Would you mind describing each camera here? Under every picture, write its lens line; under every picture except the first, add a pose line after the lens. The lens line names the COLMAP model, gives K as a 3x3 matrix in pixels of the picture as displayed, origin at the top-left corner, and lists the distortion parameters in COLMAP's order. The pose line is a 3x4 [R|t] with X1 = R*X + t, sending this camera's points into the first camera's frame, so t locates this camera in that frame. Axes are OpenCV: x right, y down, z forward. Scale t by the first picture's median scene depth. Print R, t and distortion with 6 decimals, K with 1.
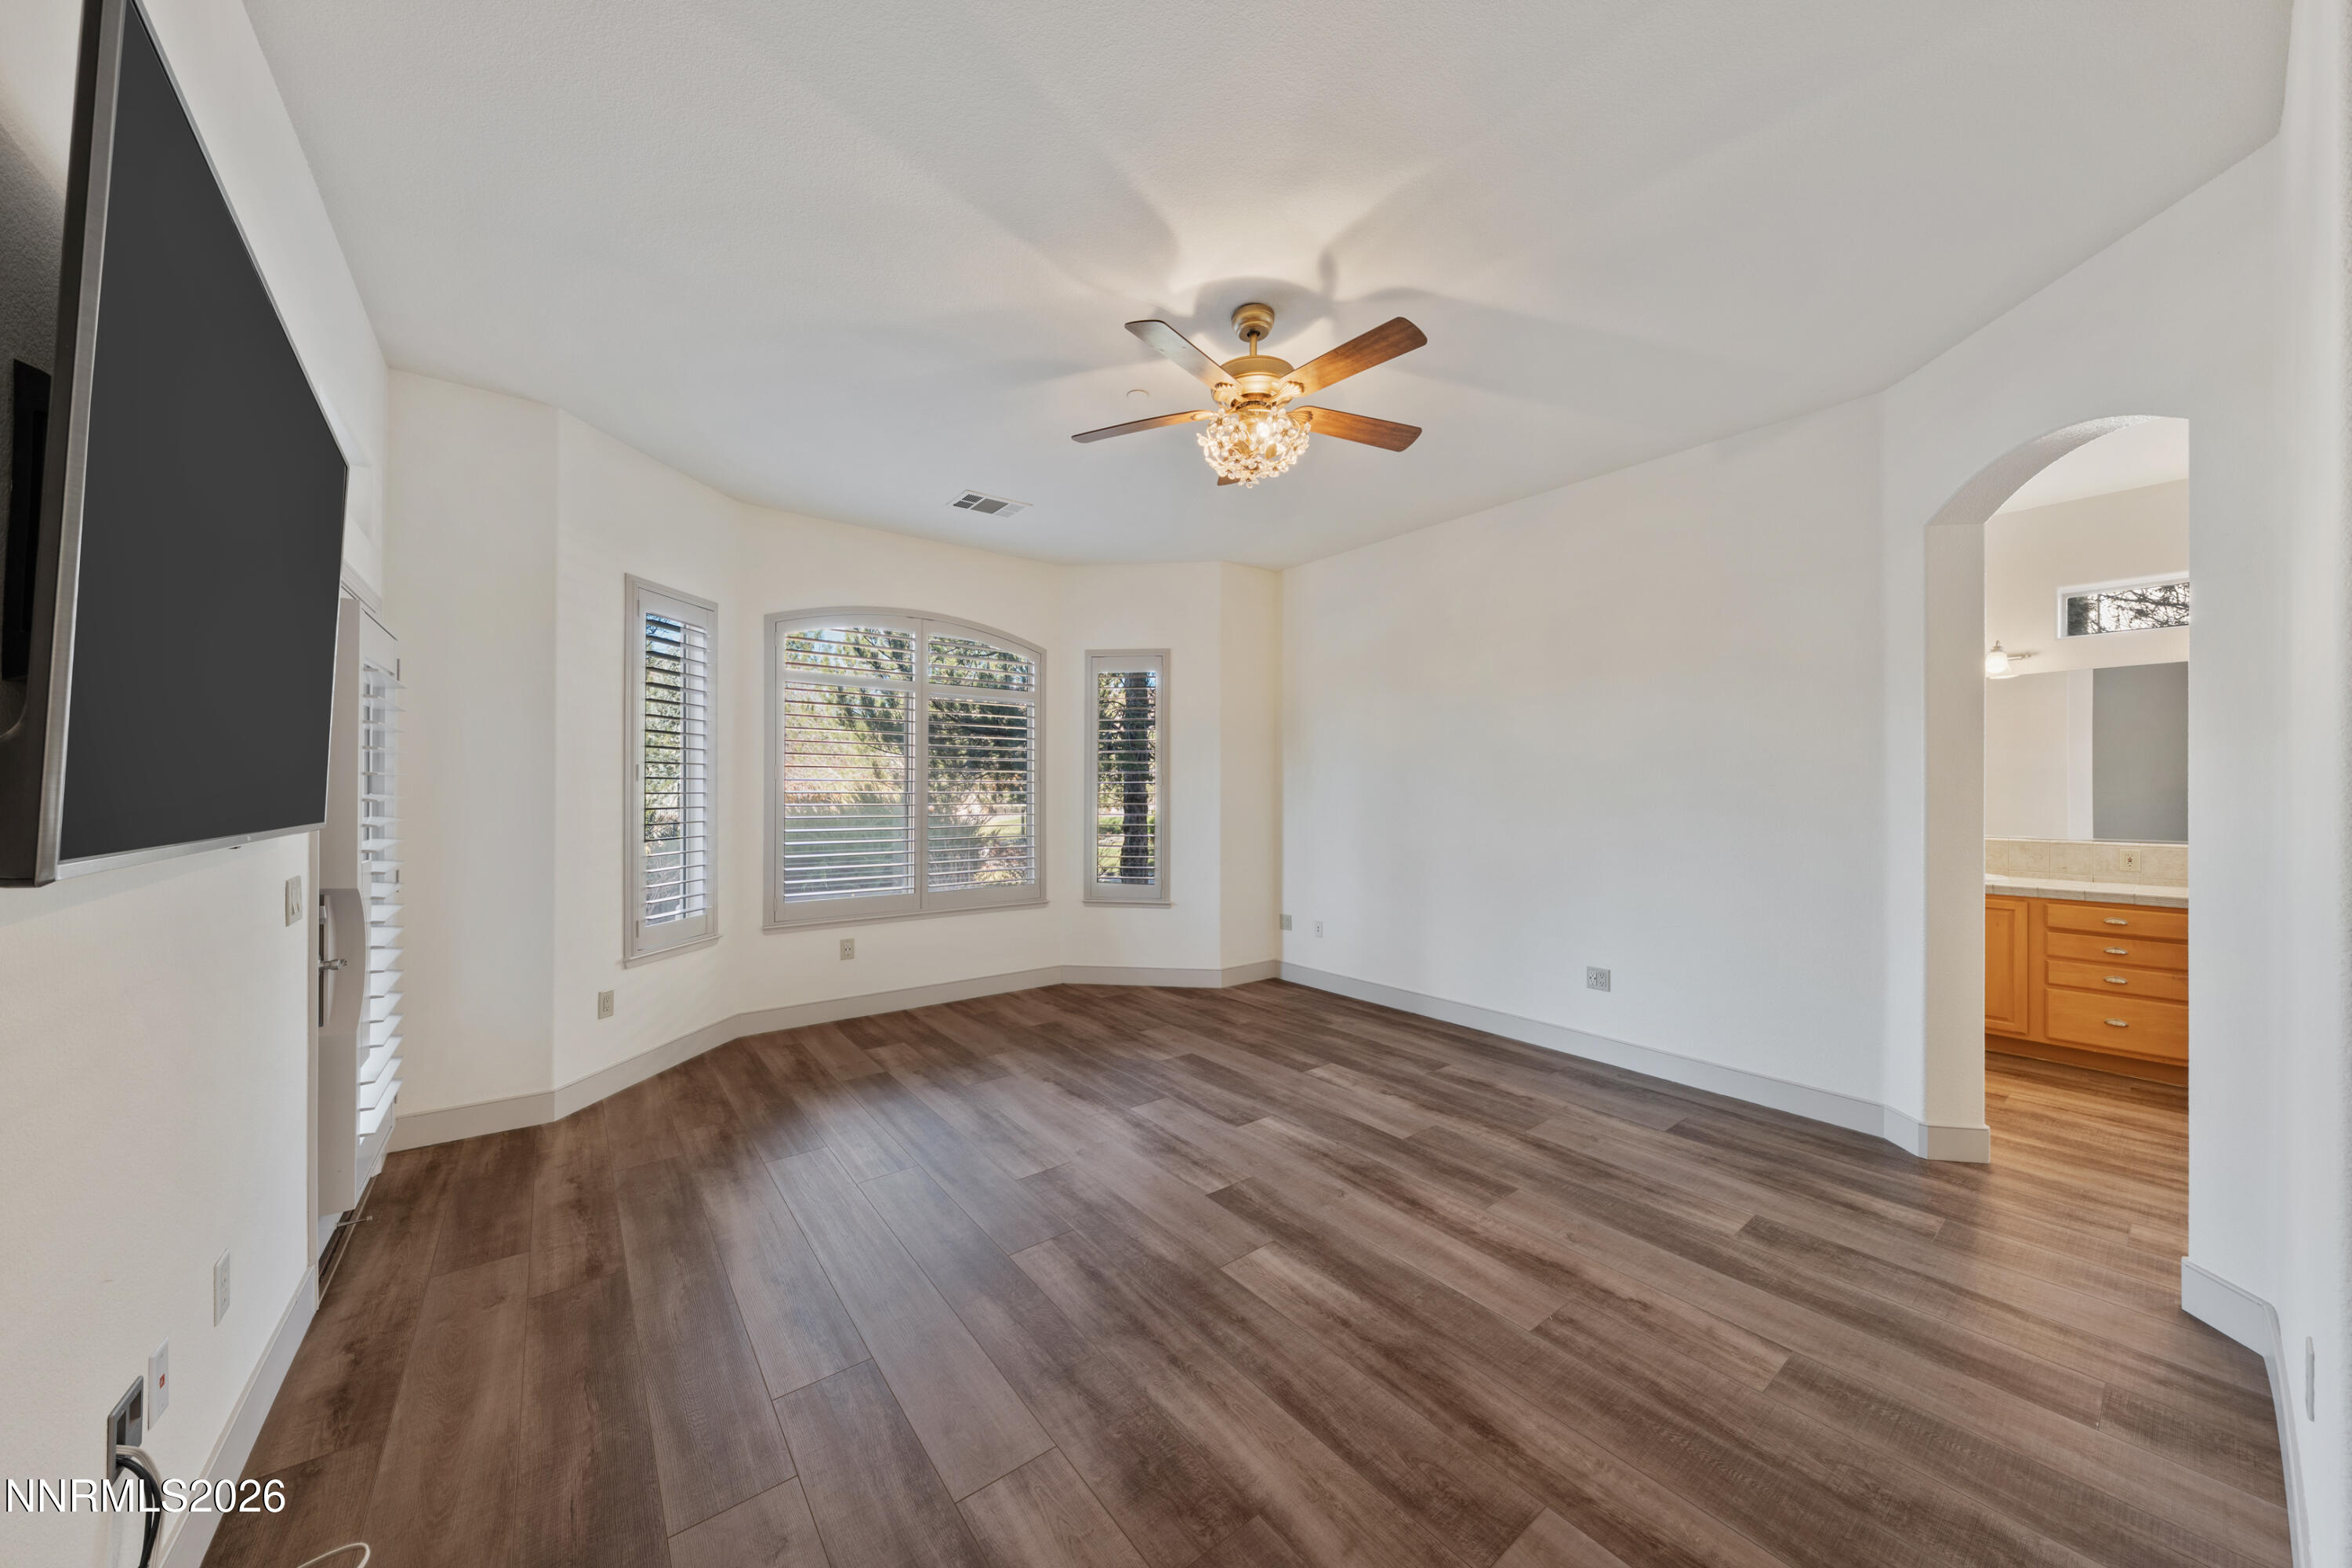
lens RADIAL K [[800.1, 0, 1174.2], [0, 800.1, 782.4], [0, 0, 1]] dist [-0.000267, 0.000212]
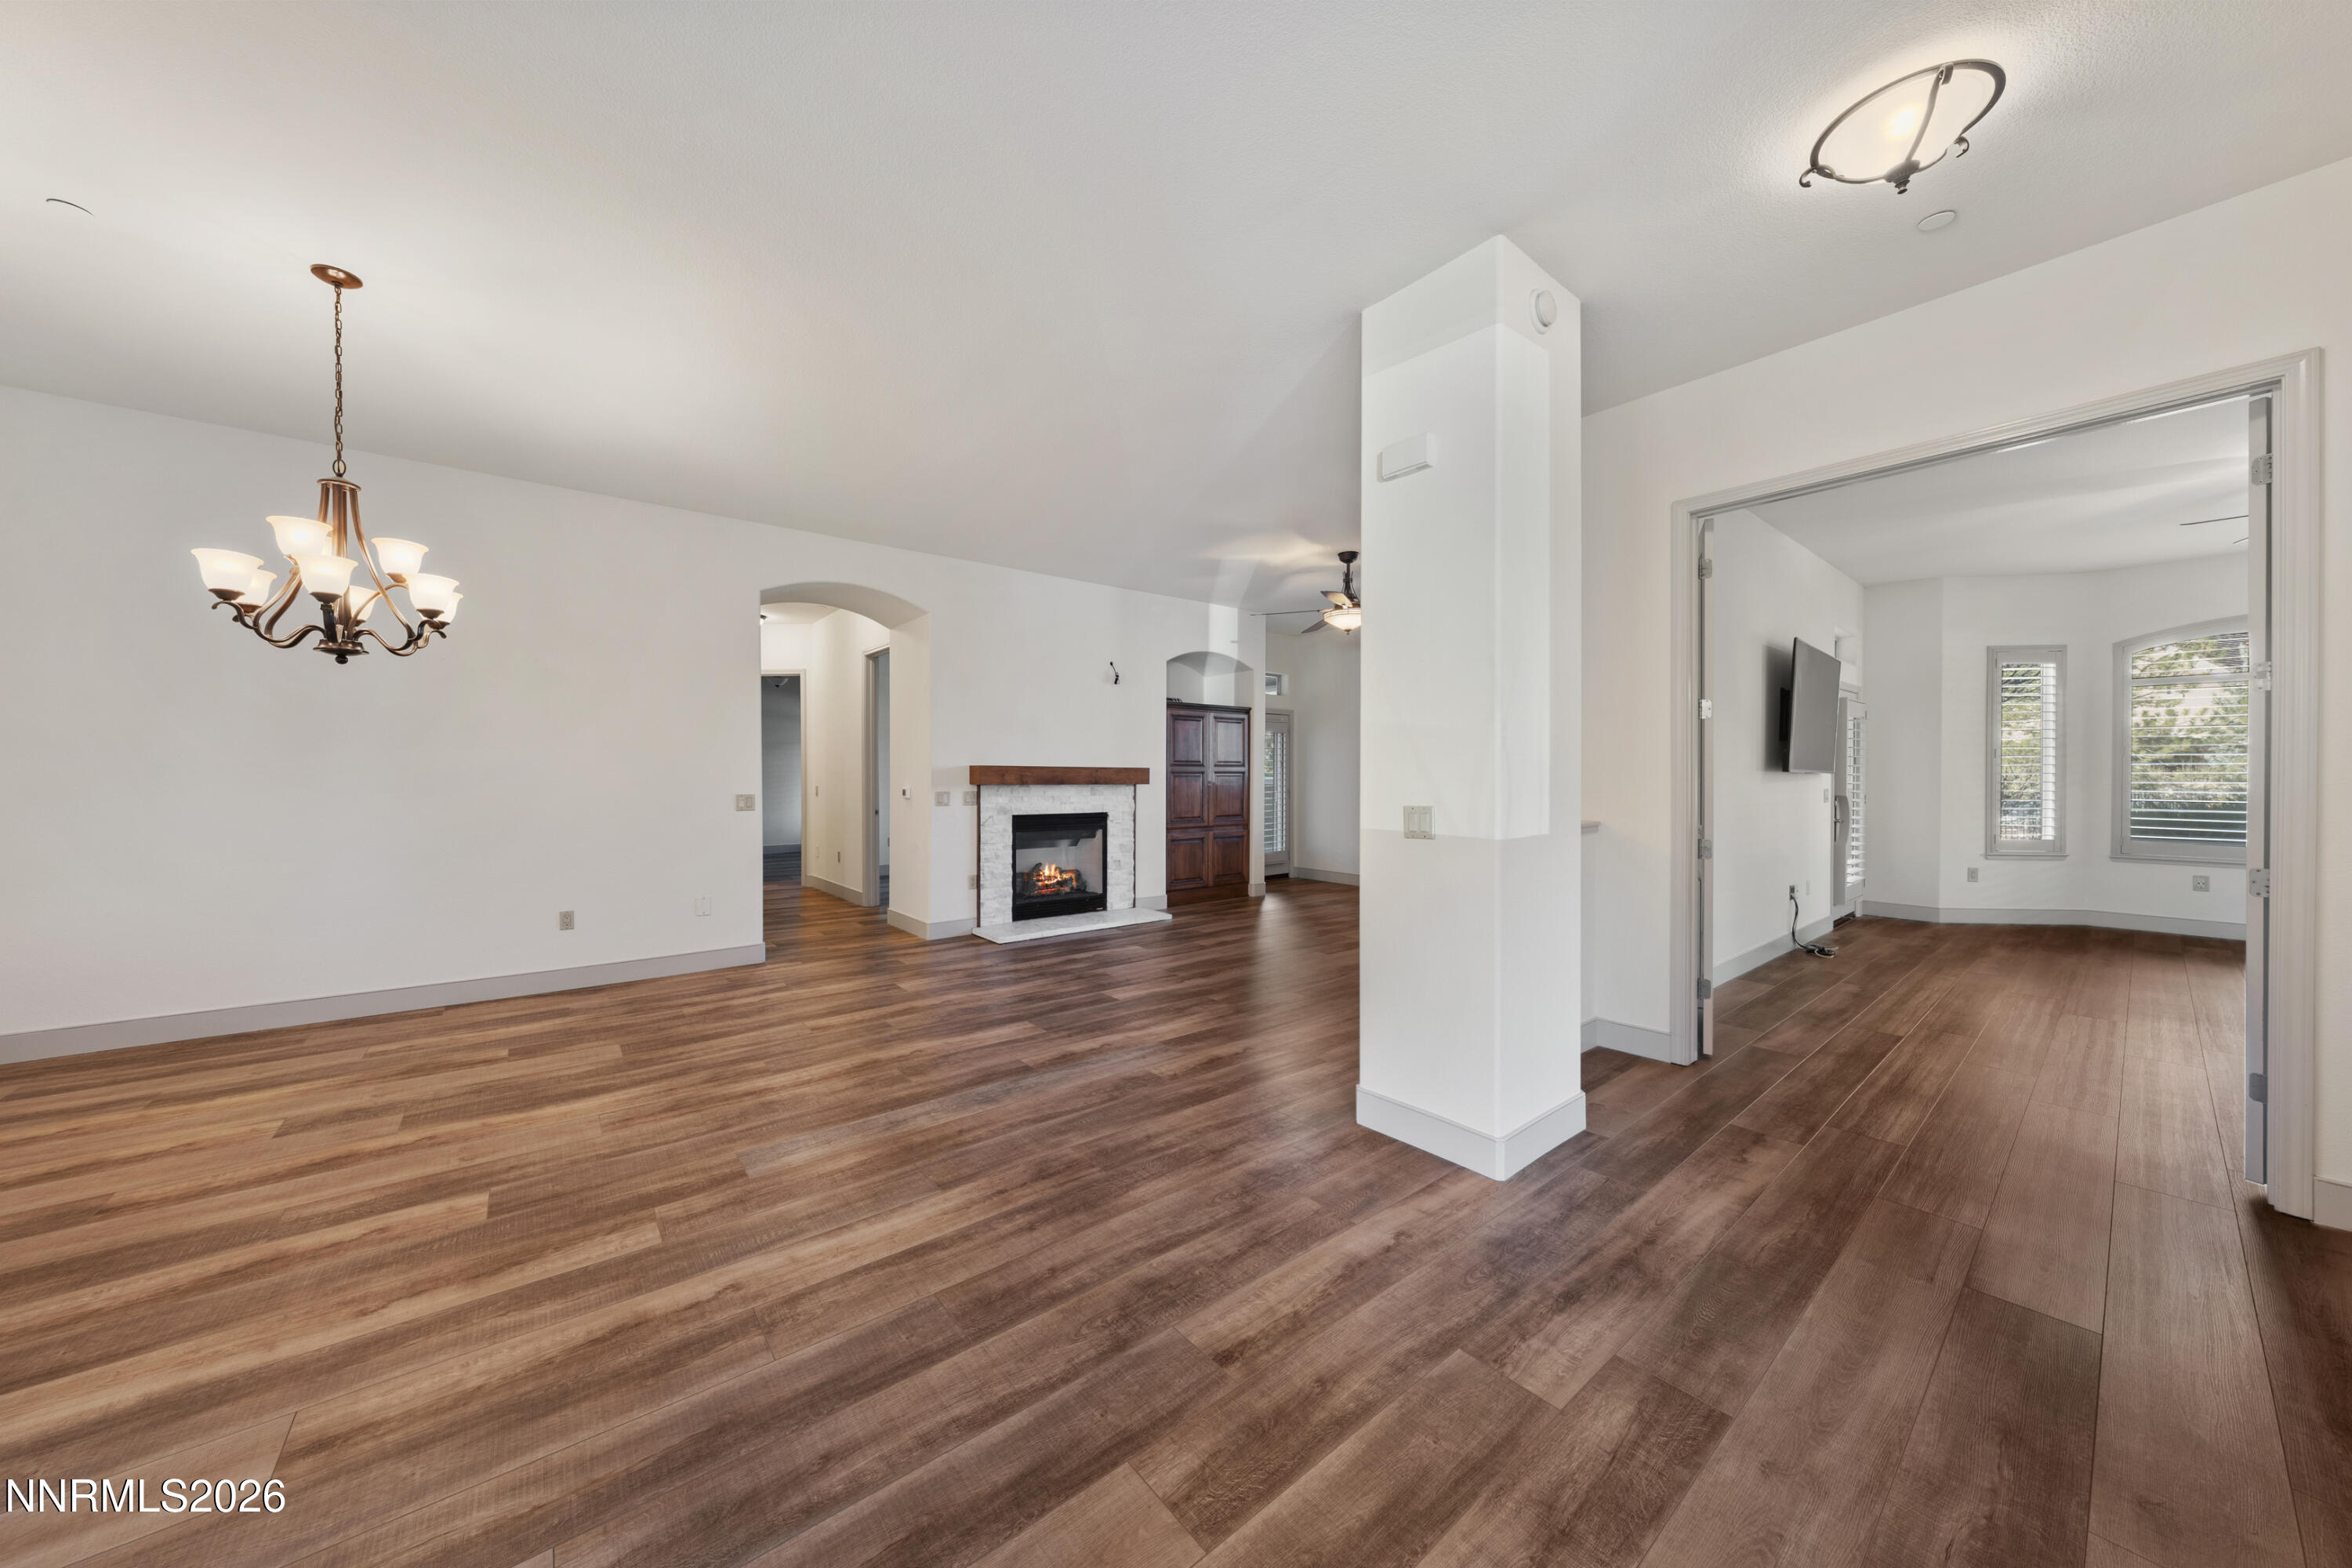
lens RADIAL K [[800.1, 0, 1174.2], [0, 800.1, 782.4], [0, 0, 1]] dist [-0.000267, 0.000212]
pose [[0.028524, 0.005709, -0.999577, 1.532907], [0.005470, 0.999968, 0.005868, 0.048328], [0.999578, -0.005635, 0.028492, -1.284743]]
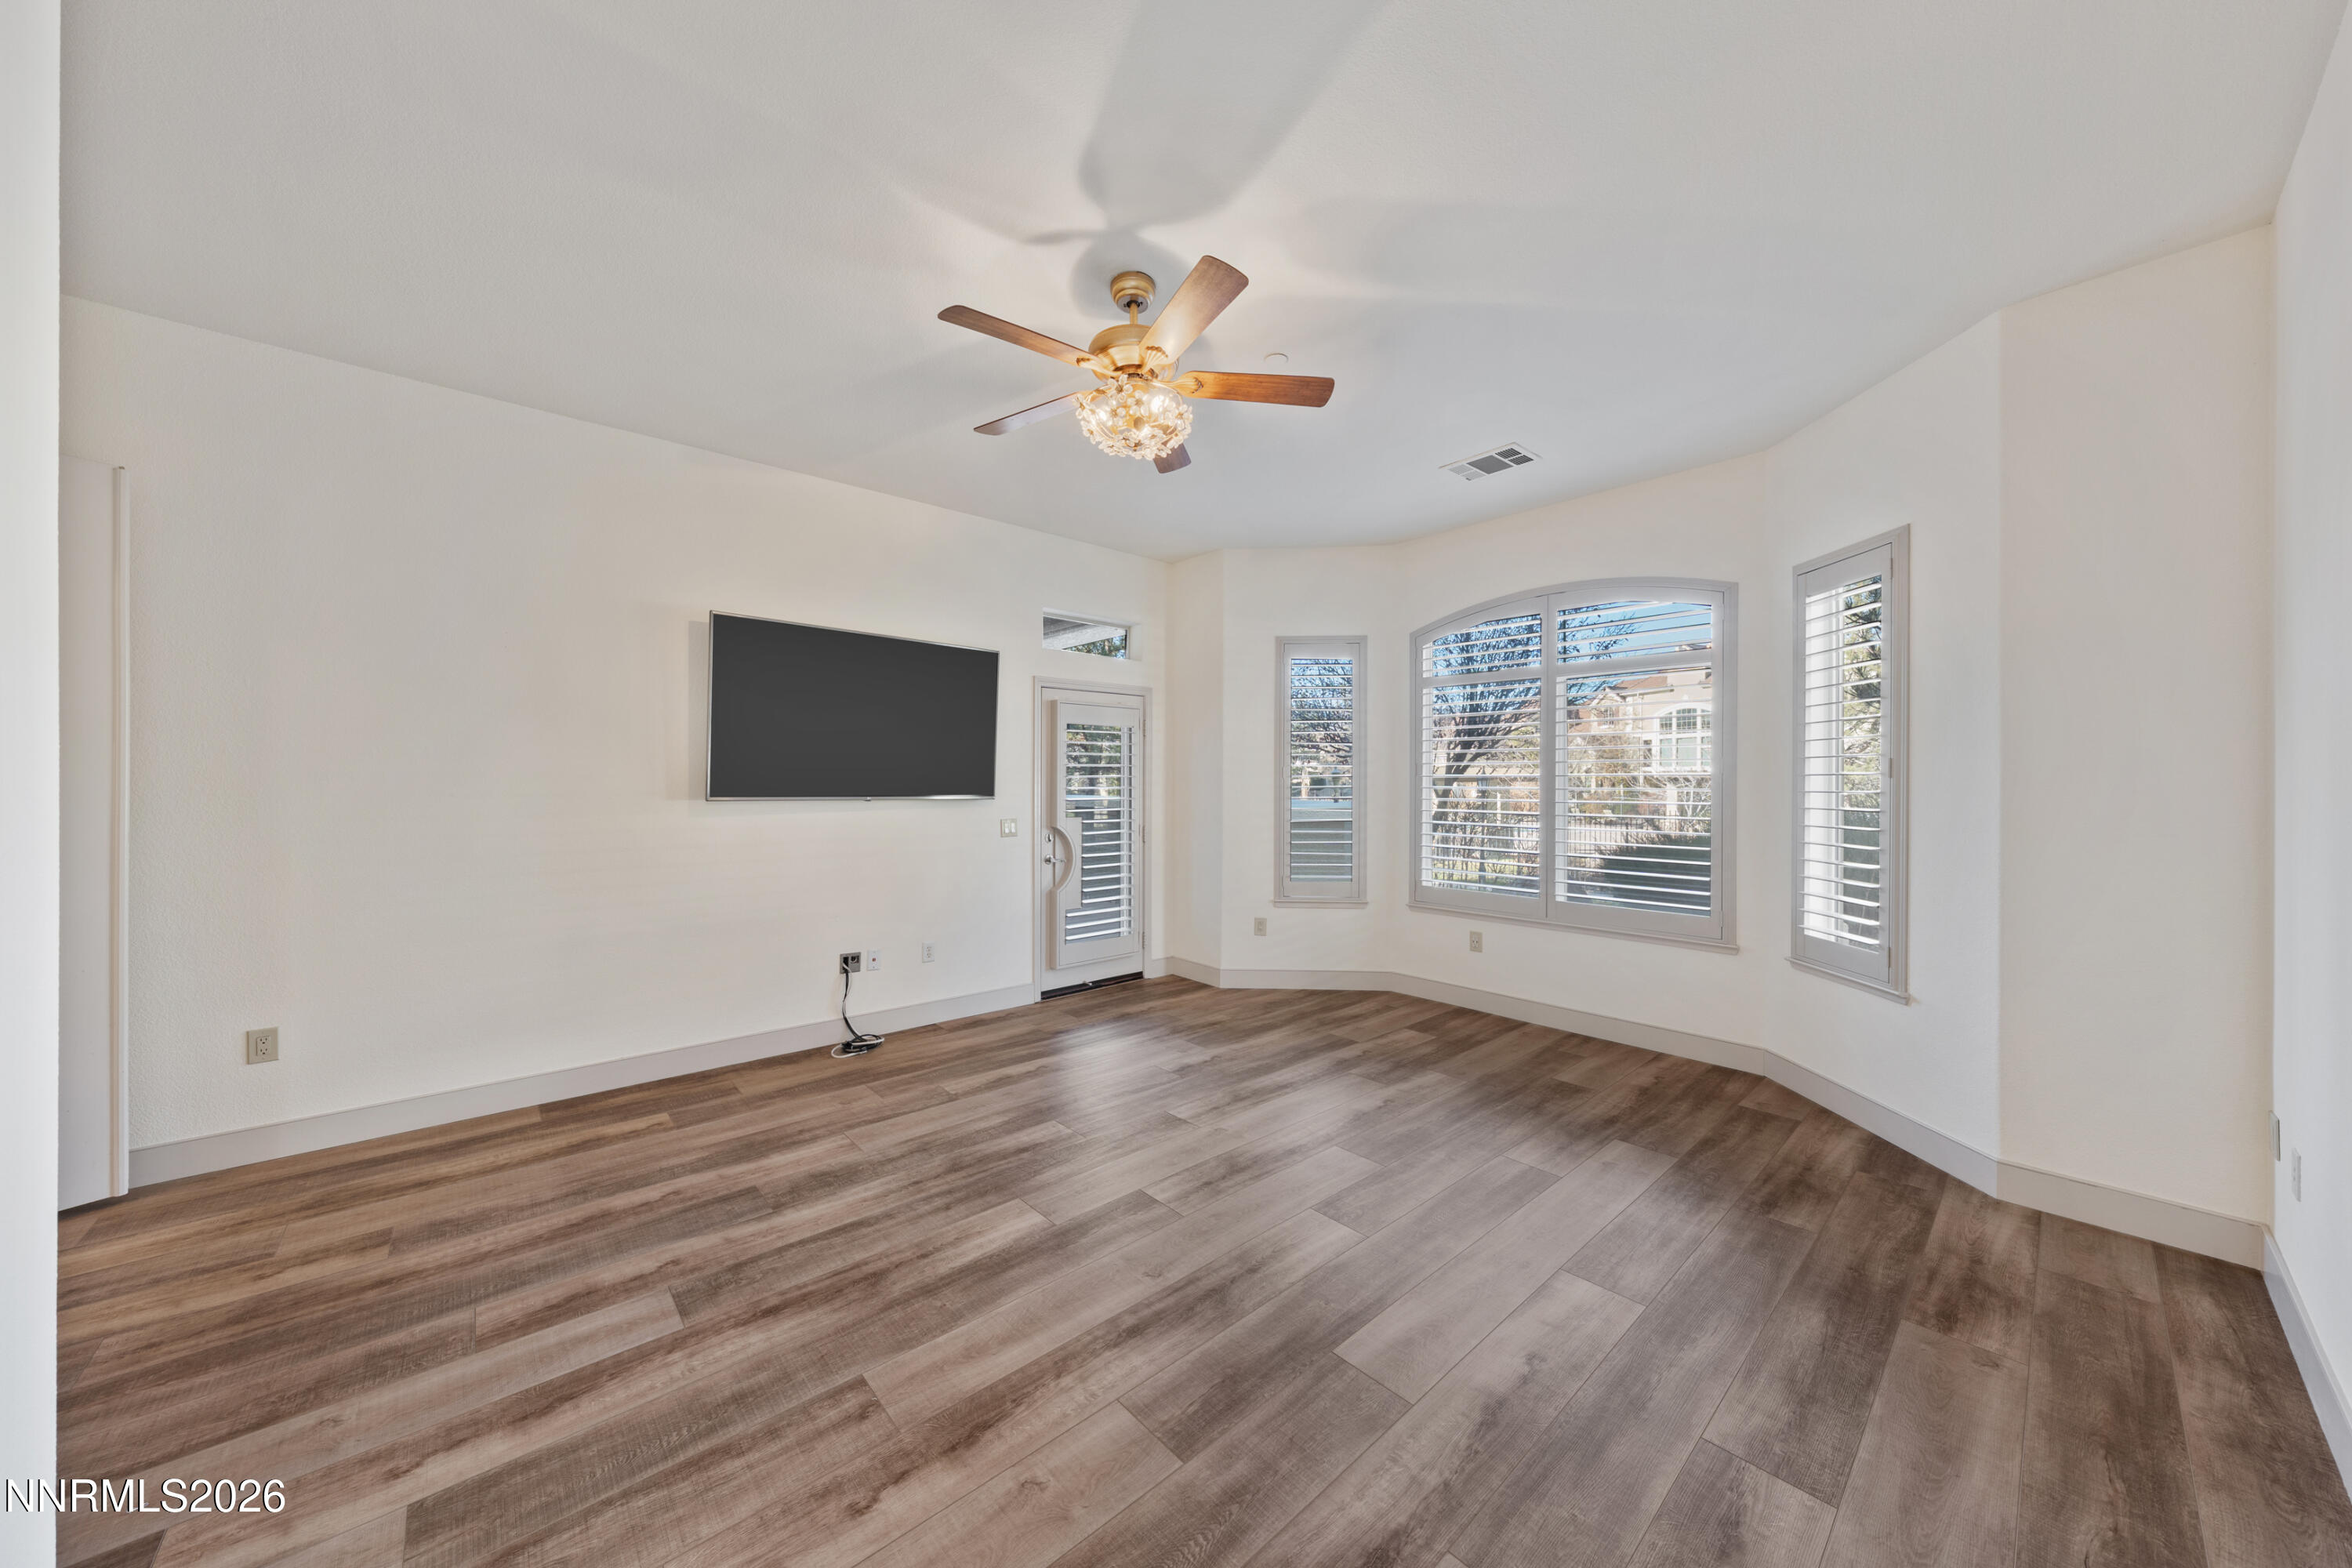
lens RADIAL K [[800.1, 0, 1174.2], [0, 800.1, 782.4], [0, 0, 1]] dist [-0.000267, 0.000212]
pose [[0.064349, -0.002598, -0.997924, 1.060682], [0.006695, 0.999975, -0.002172, 0.008433], [0.997905, -0.006541, 0.064365, 0.997240]]
